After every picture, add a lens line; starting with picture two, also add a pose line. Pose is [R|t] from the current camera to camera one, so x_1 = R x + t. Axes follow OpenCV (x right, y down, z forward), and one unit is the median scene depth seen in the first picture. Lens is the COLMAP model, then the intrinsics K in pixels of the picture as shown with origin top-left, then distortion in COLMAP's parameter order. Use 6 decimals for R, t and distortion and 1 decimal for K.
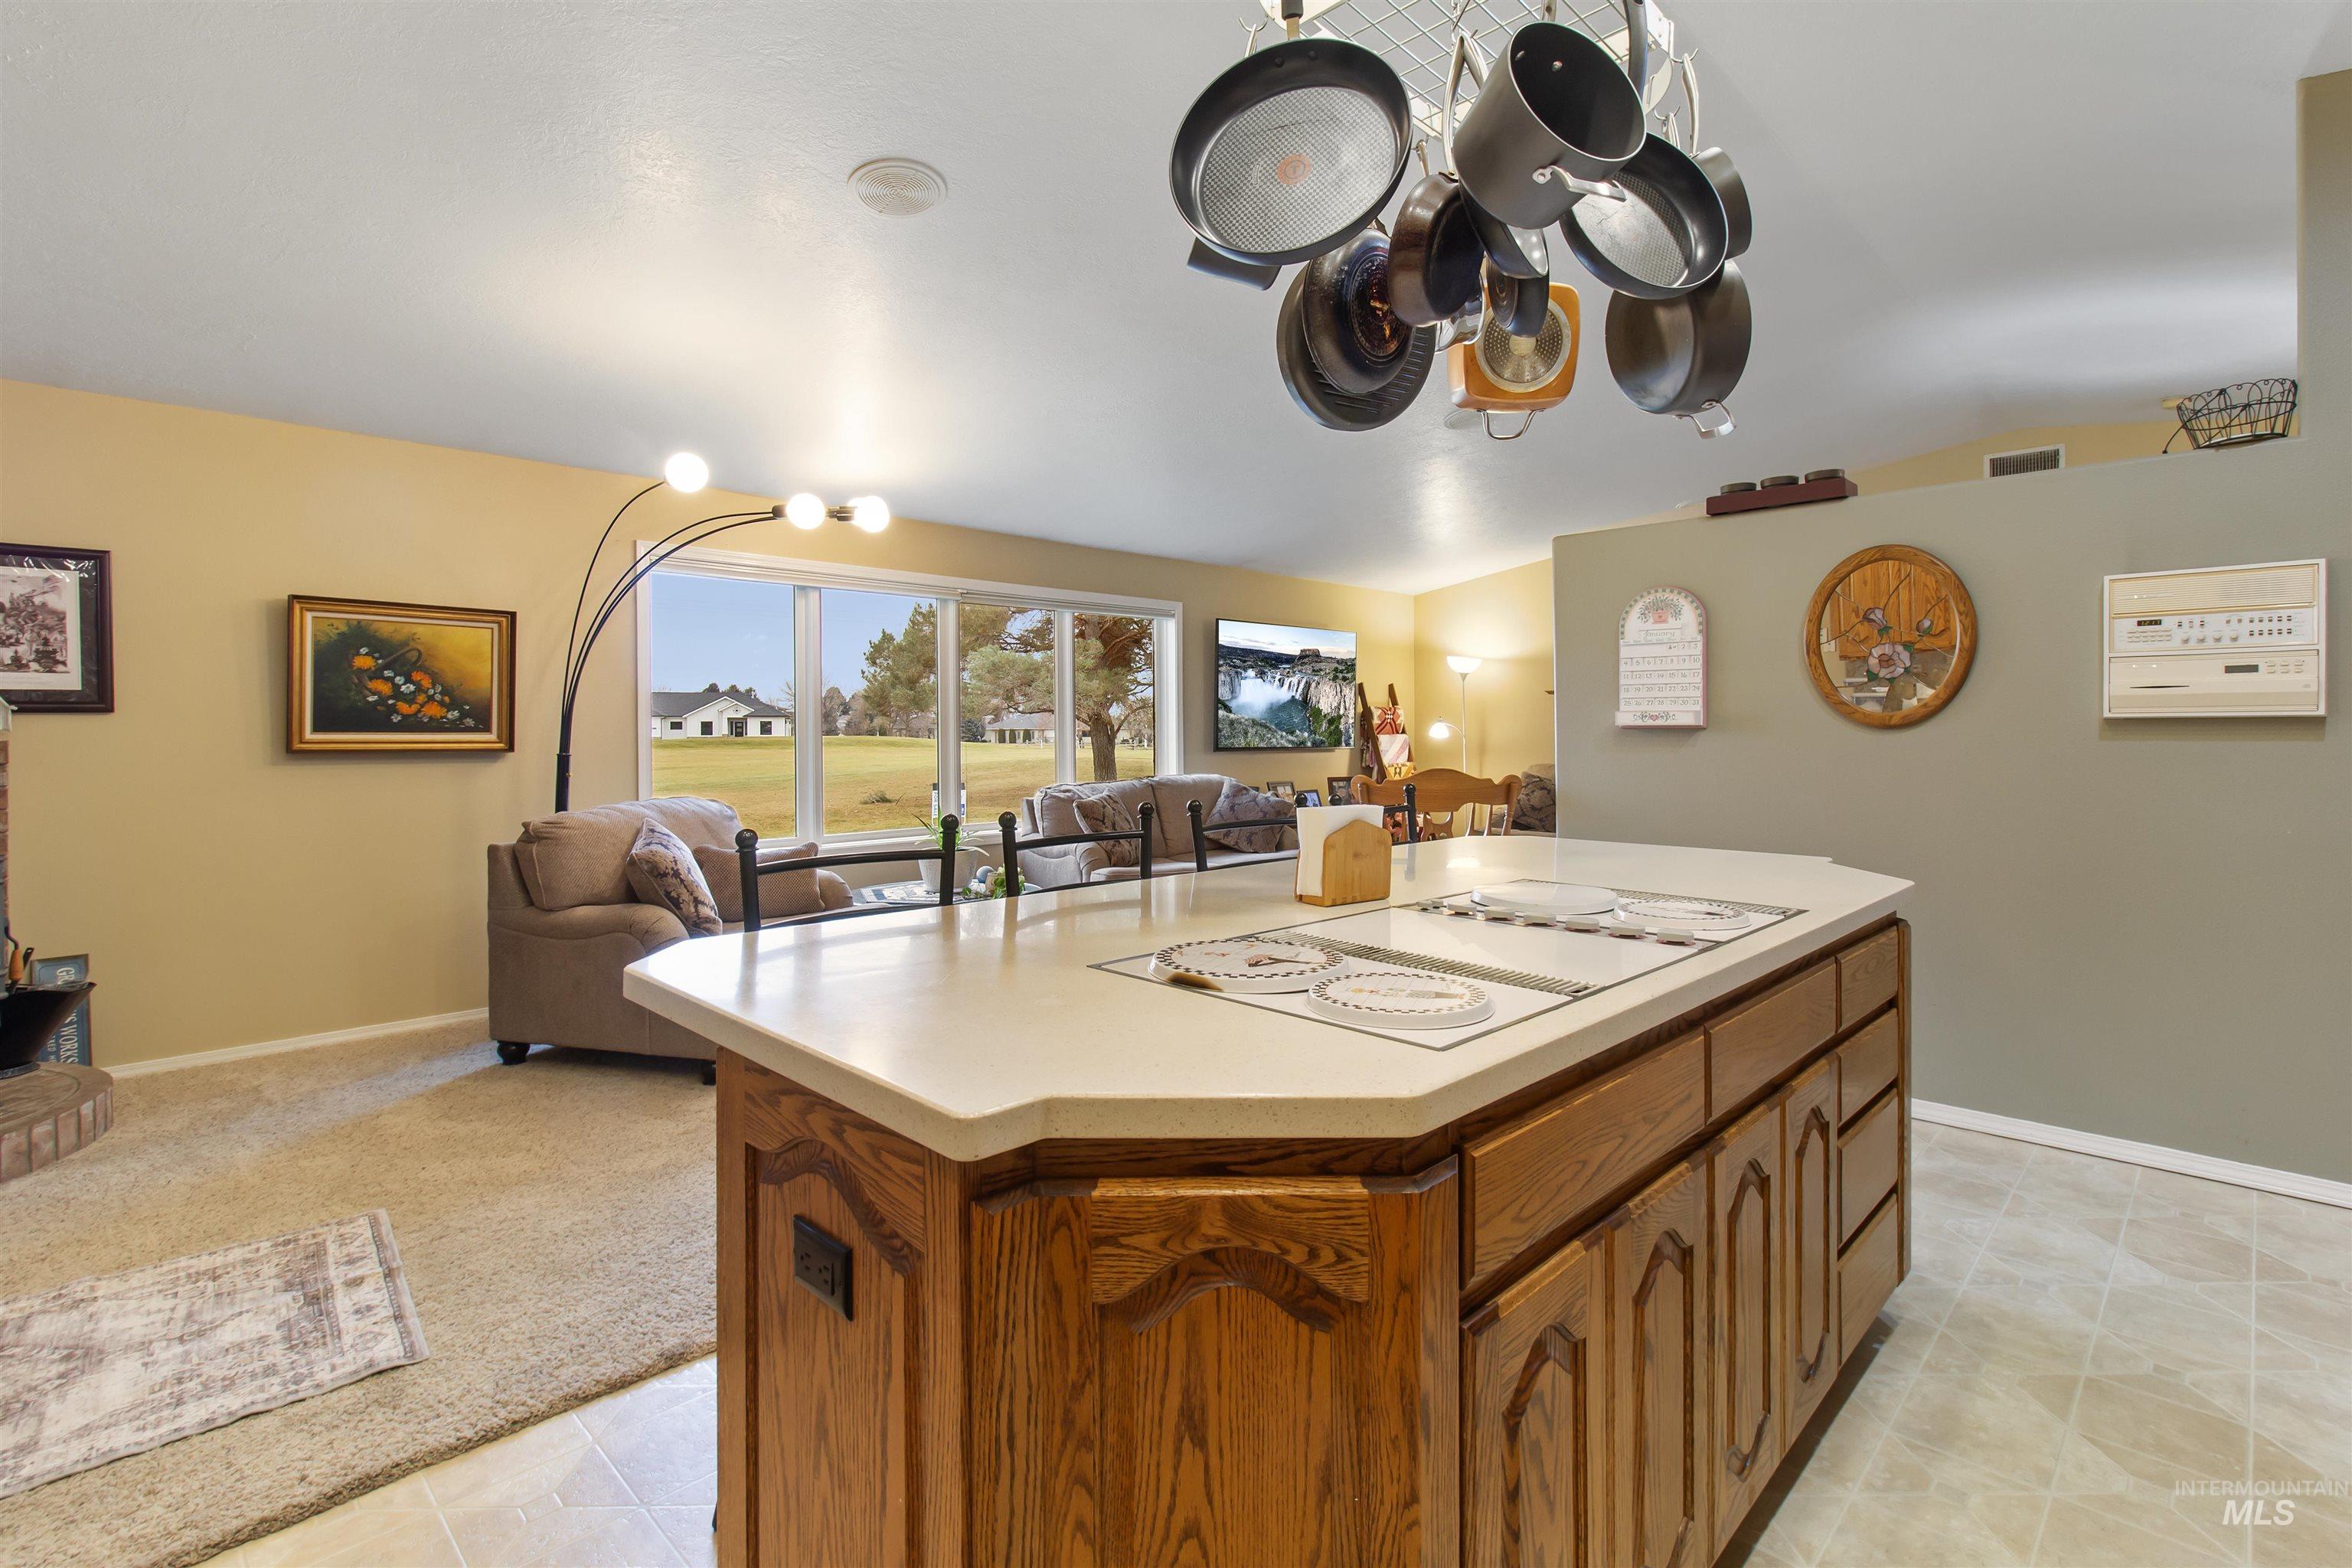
lens RADIAL K [[1089.0, 0, 1189.1], [0, 1089.0, 737.5], [0, 0, 1]] dist [0.002573, 0.000293]
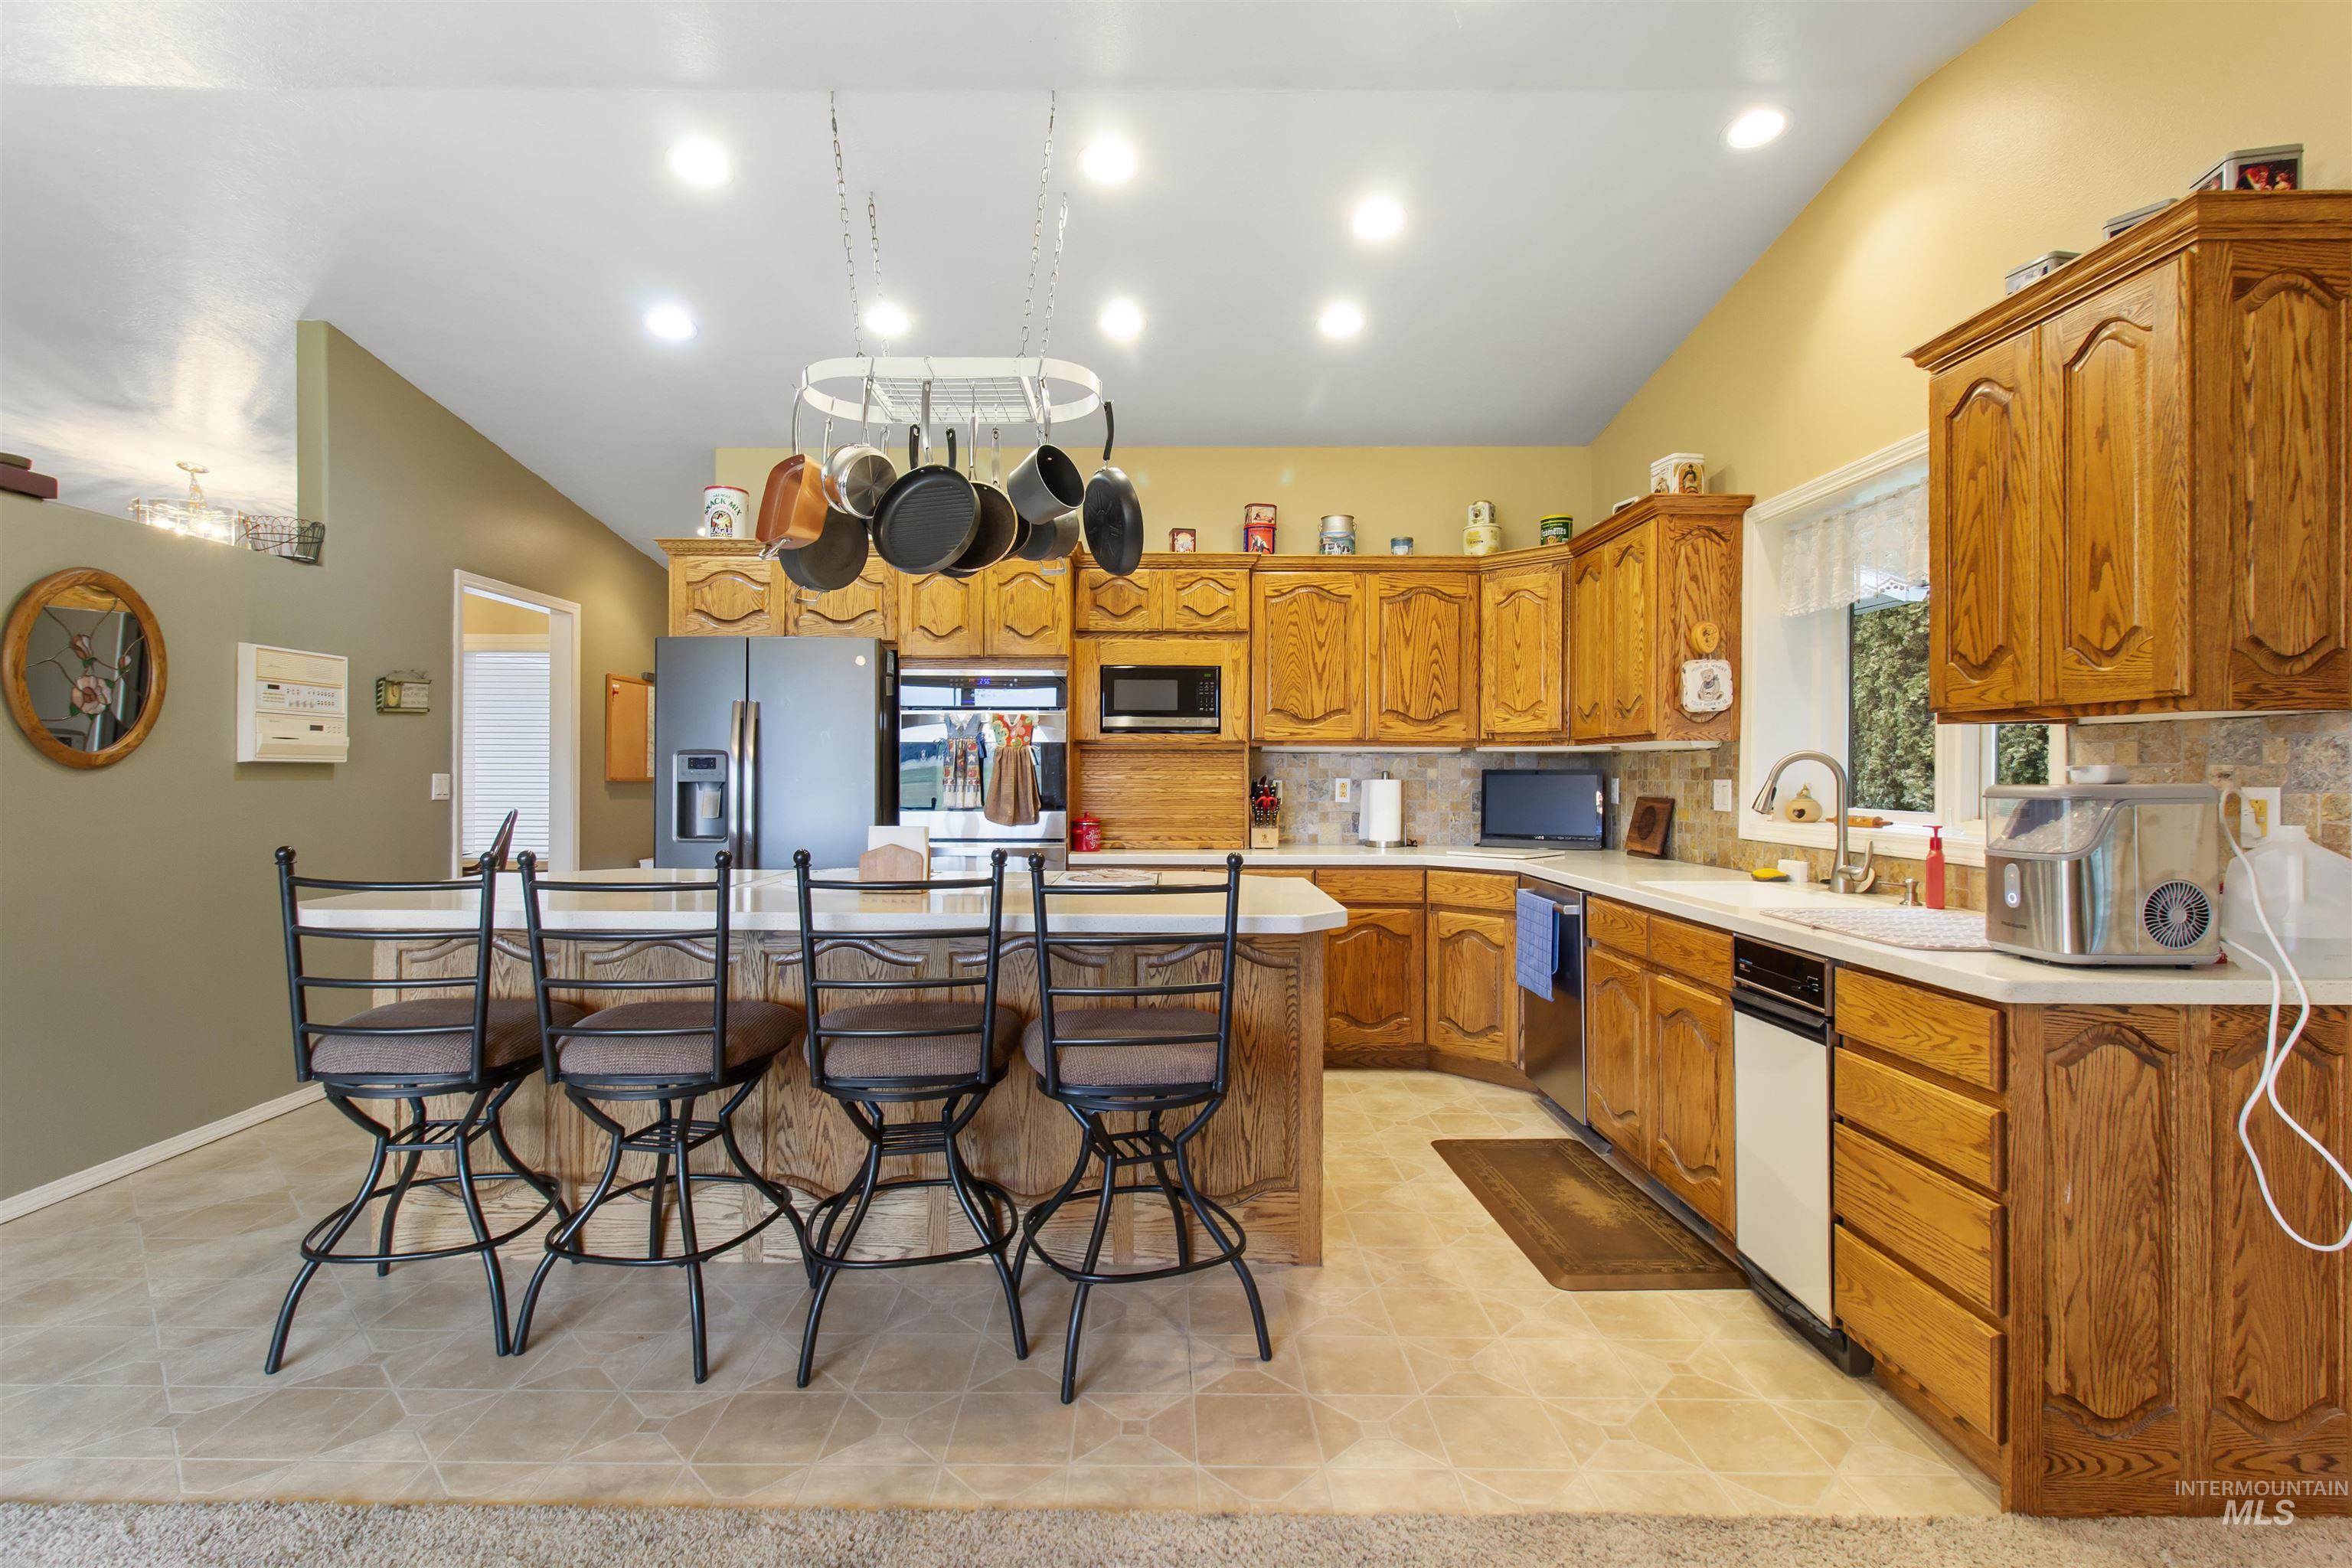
lens RADIAL K [[1090.7, 0, 1182.3], [0, 1090.7, 782.1], [0, 0, 1]] dist [0.002521, 0.000097]
pose [[-0.713886, -0.005334, 0.700241, -0.509493], [0.000772, 0.999964, 0.008404, -0.003489], [-0.700261, 0.006540, -0.713857, 0.793158]]
